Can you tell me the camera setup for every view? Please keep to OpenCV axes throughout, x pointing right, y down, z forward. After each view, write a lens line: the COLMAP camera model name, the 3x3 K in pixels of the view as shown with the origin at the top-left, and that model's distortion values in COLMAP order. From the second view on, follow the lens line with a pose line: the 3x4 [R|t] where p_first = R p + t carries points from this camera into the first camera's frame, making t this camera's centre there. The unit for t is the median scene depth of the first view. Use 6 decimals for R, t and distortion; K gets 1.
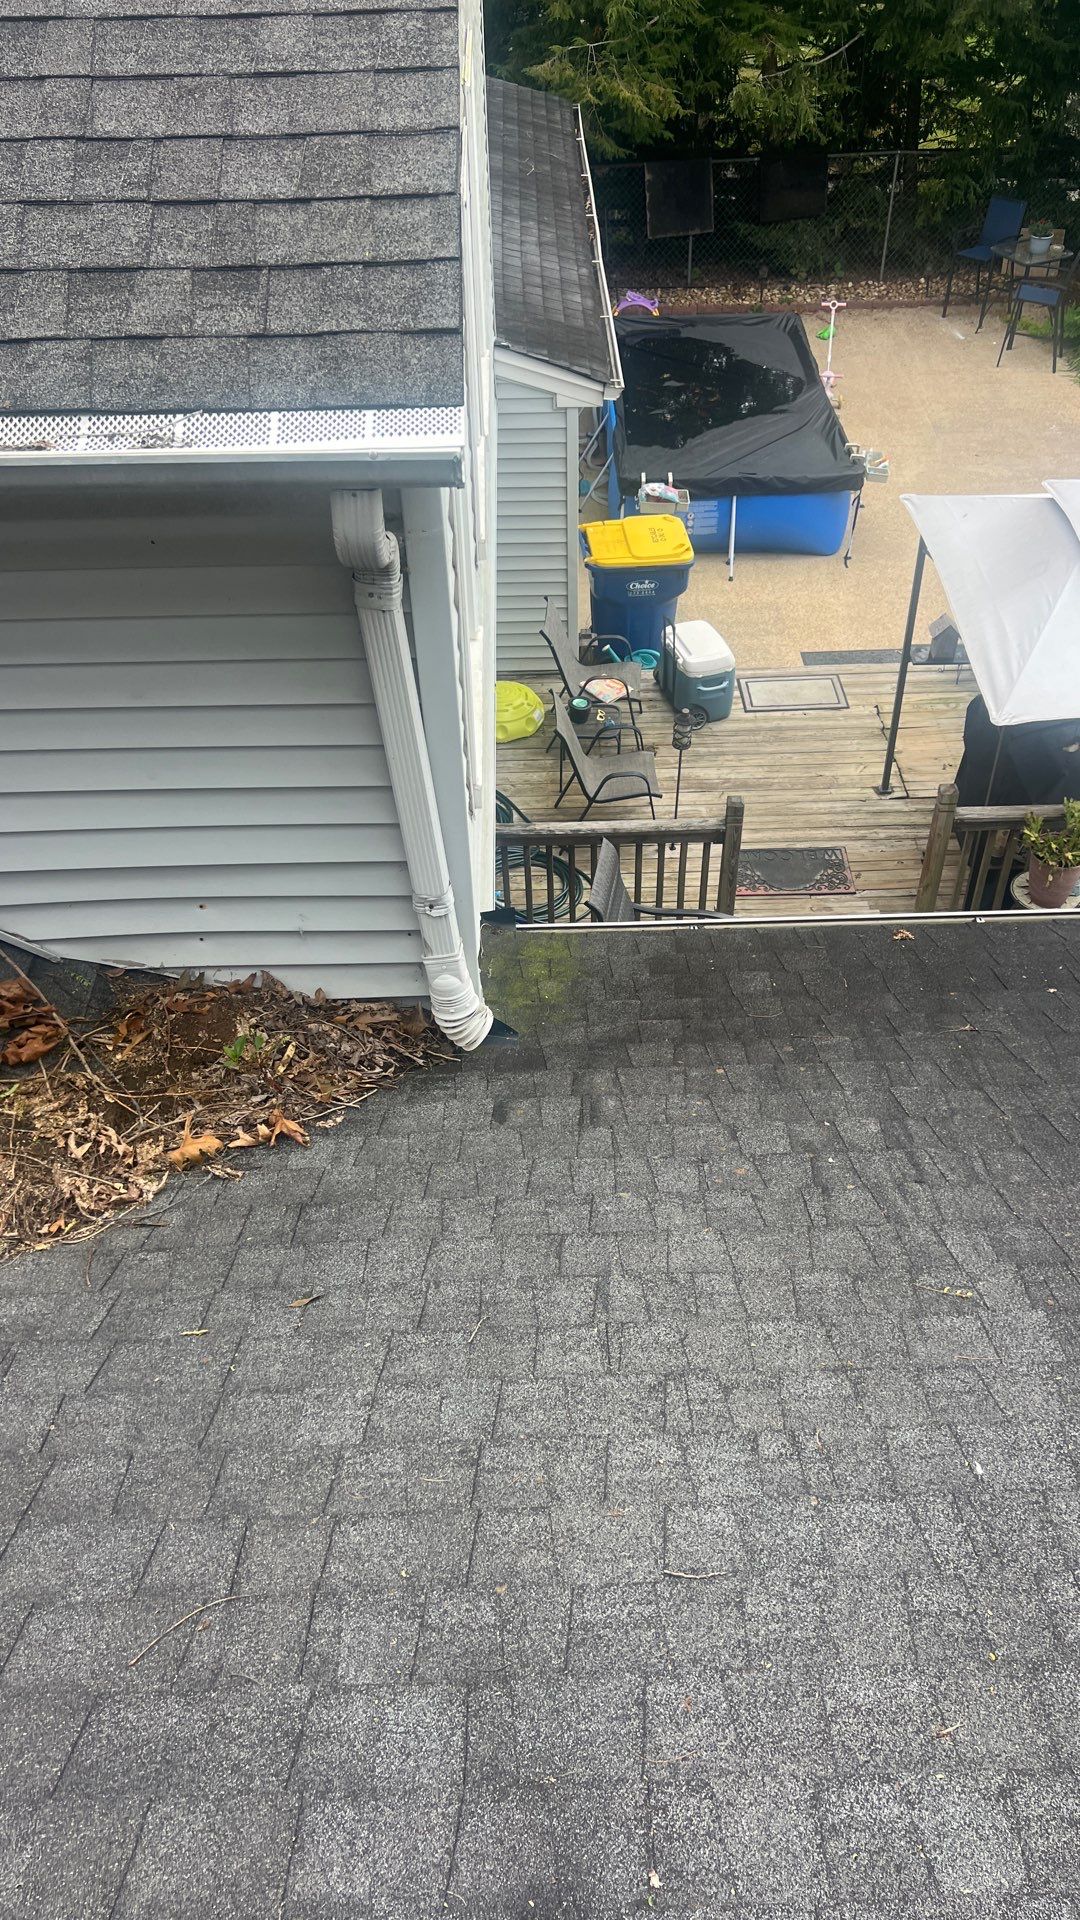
lens RADIAL K [[1438.5, 0, 548.8], [0, 1438.5, 964.5], [0, 0, 1]] dist [0.032824, -0.025033]
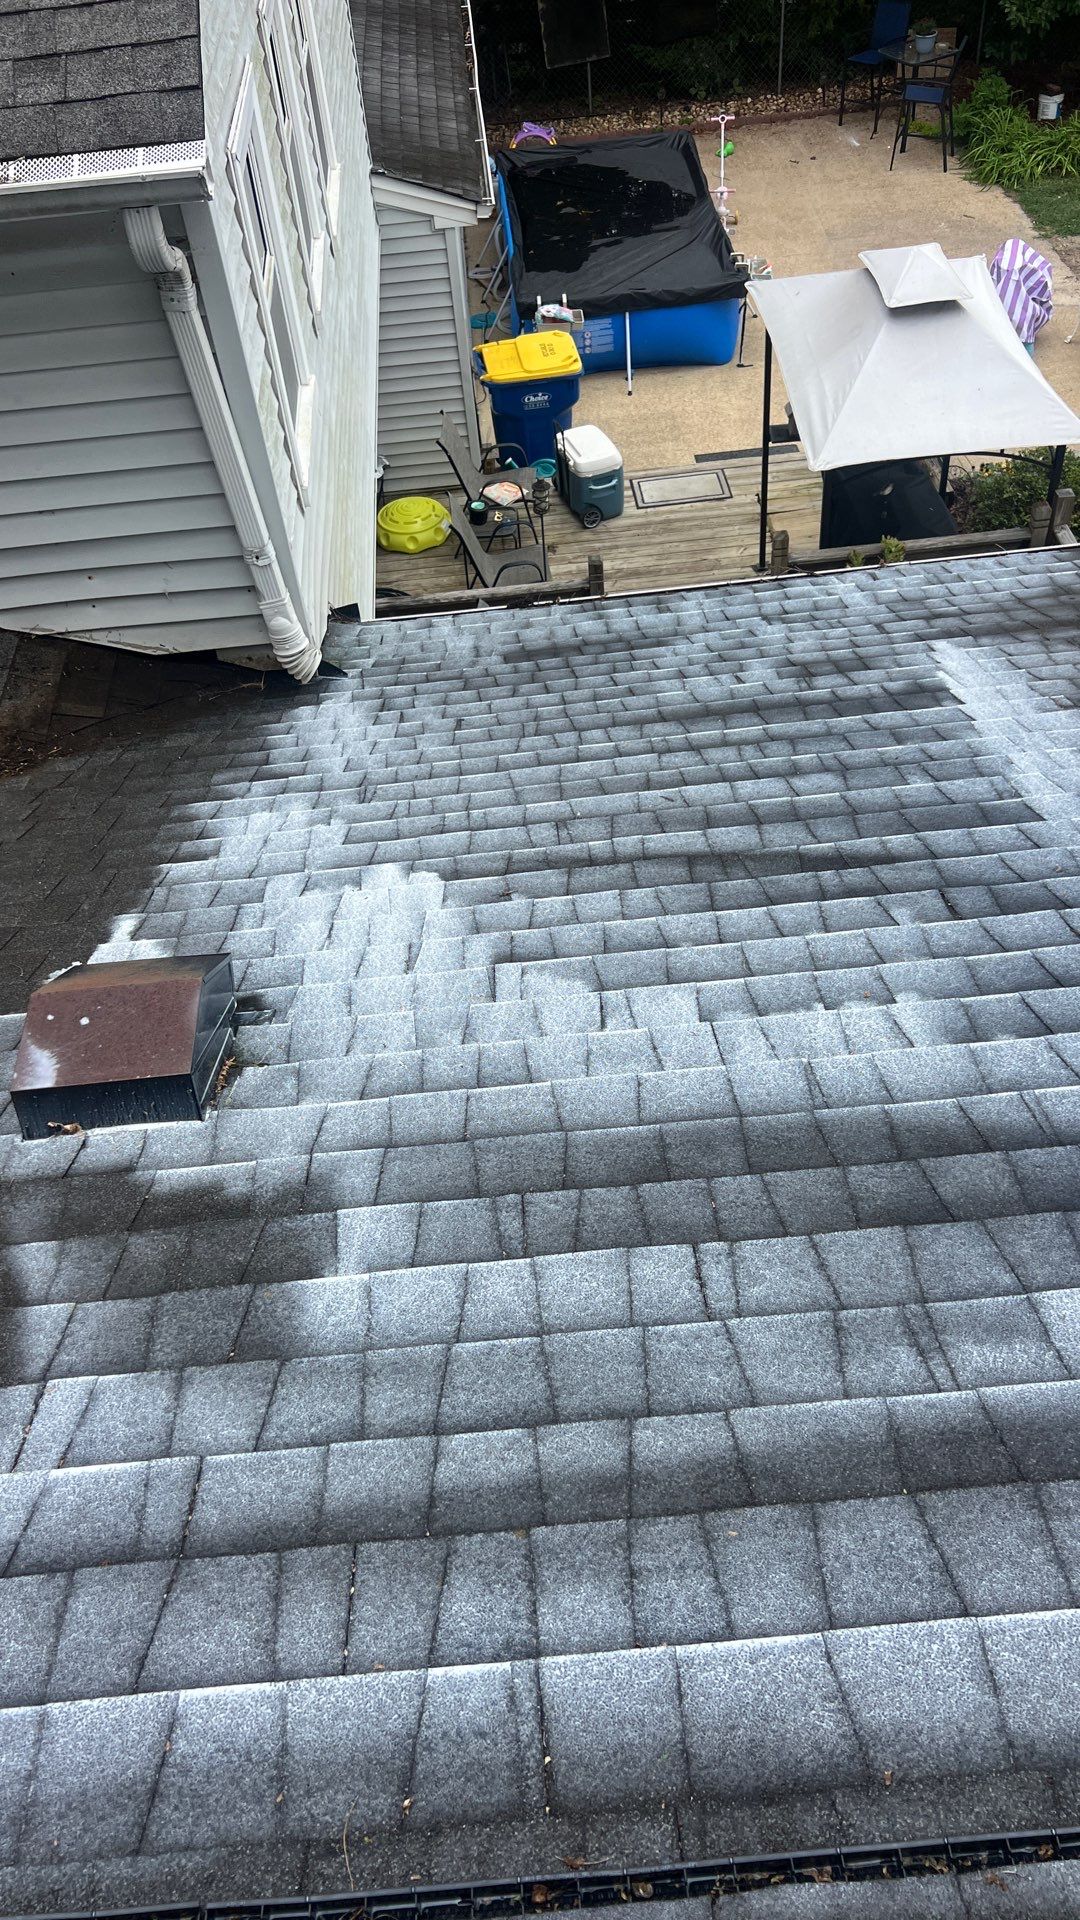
lens RADIAL K [[1438.5, 0, 534.2], [0, 1438.5, 957.7], [0, 0, 1]] dist [0.032824, -0.025033]
pose [[0.997245, -0.072793, -0.014269, 0.049634], [0.073656, 0.994513, 0.074286, 0.074010], [0.008783, -0.075132, 0.997135, -0.108998]]
